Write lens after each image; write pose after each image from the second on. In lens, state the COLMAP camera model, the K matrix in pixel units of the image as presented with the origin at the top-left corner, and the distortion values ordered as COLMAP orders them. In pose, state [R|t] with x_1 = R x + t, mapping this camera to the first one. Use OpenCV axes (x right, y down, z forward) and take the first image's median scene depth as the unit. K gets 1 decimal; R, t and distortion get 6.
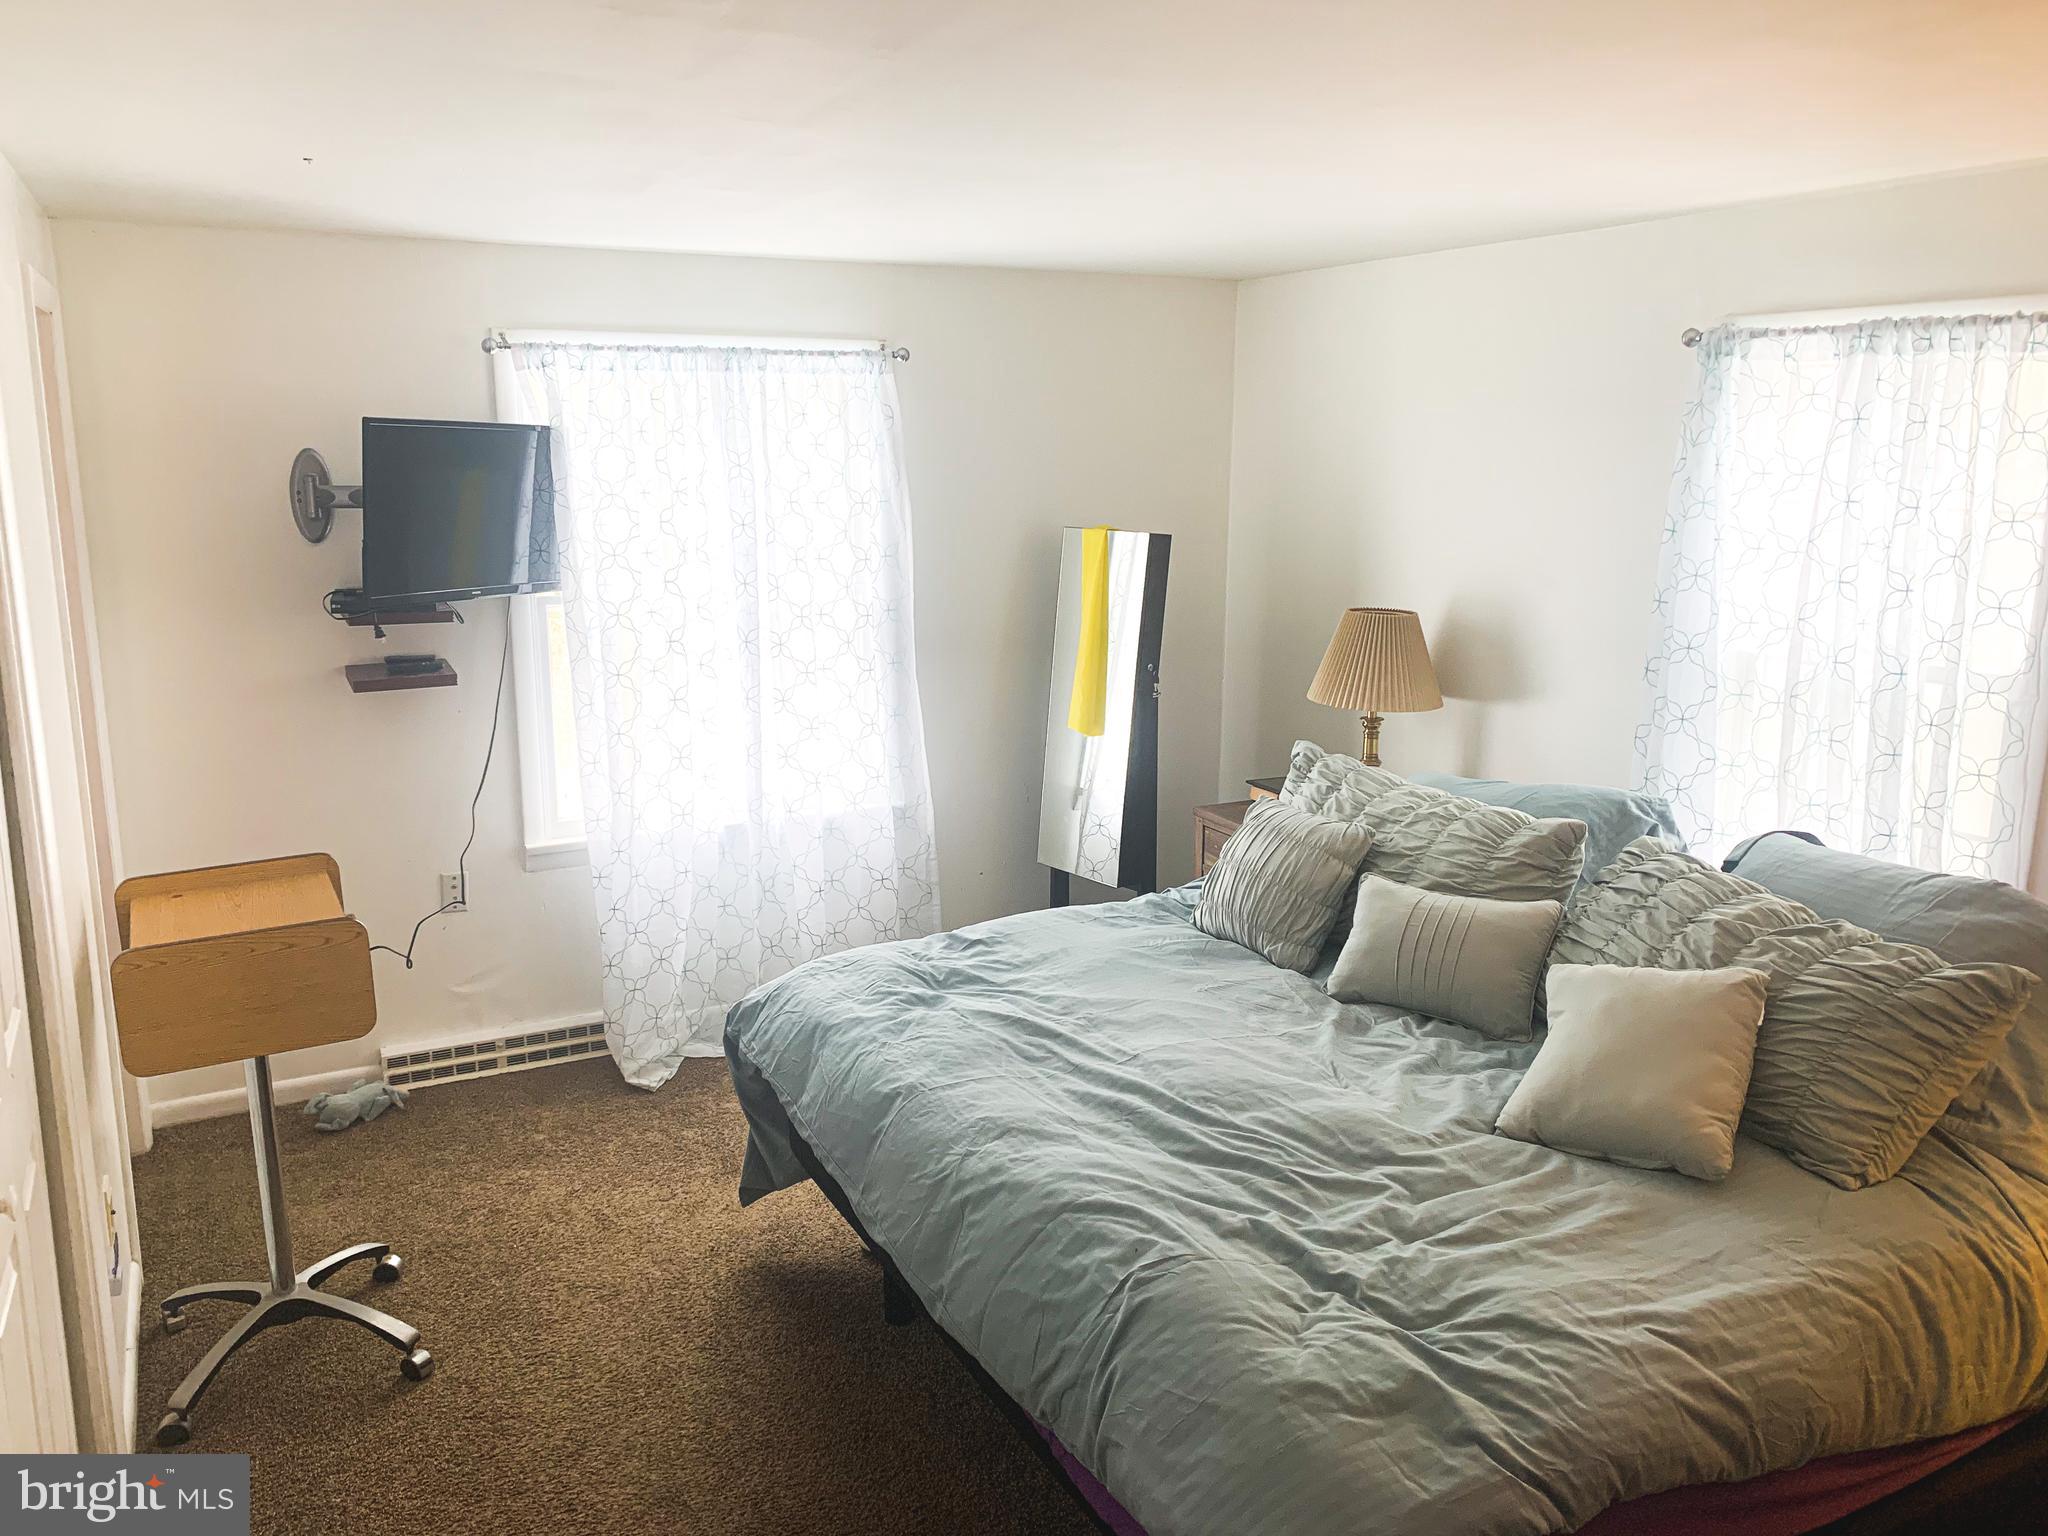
lens RADIAL K [[1582.8, 0, 1000.4], [0, 1582.8, 762.7], [0, 0, 1]] dist [0.029608, -0.011264]
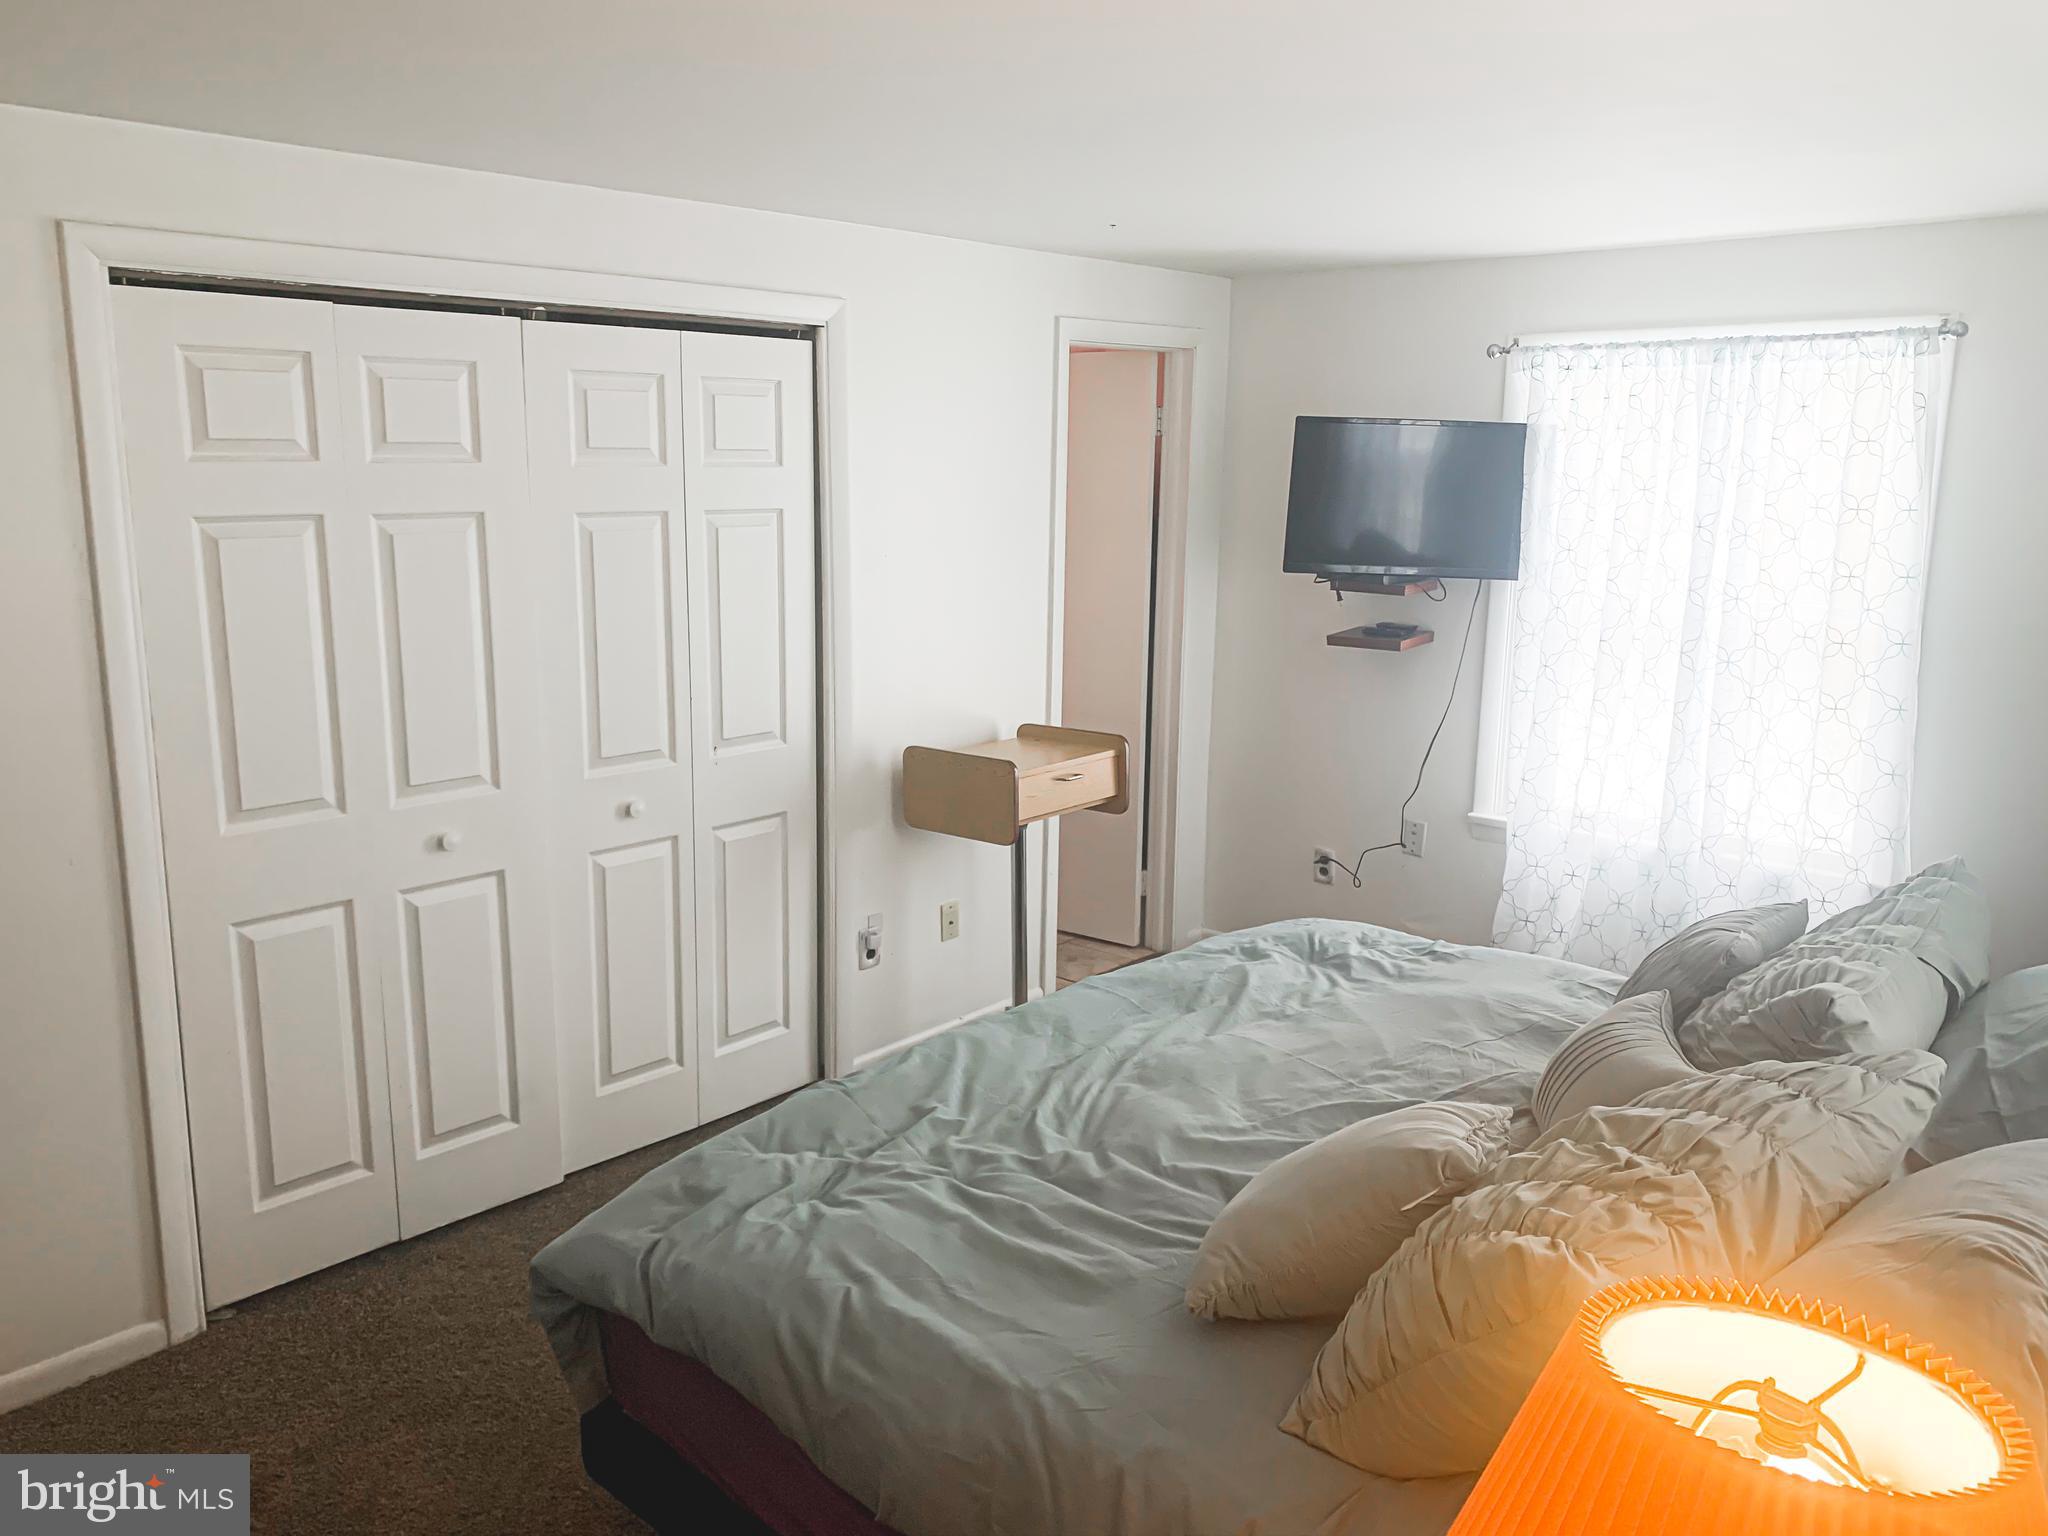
lens RADIAL K [[1582.8, 0, 1000.4], [0, 1582.8, 762.7], [0, 0, 1]] dist [0.029608, -0.011264]
pose [[0.329157, 0.182332, -0.926504, 0.611282], [-0.206665, 0.971303, 0.117727, -0.044509], [0.921382, 0.152726, 0.357393, 0.326929]]
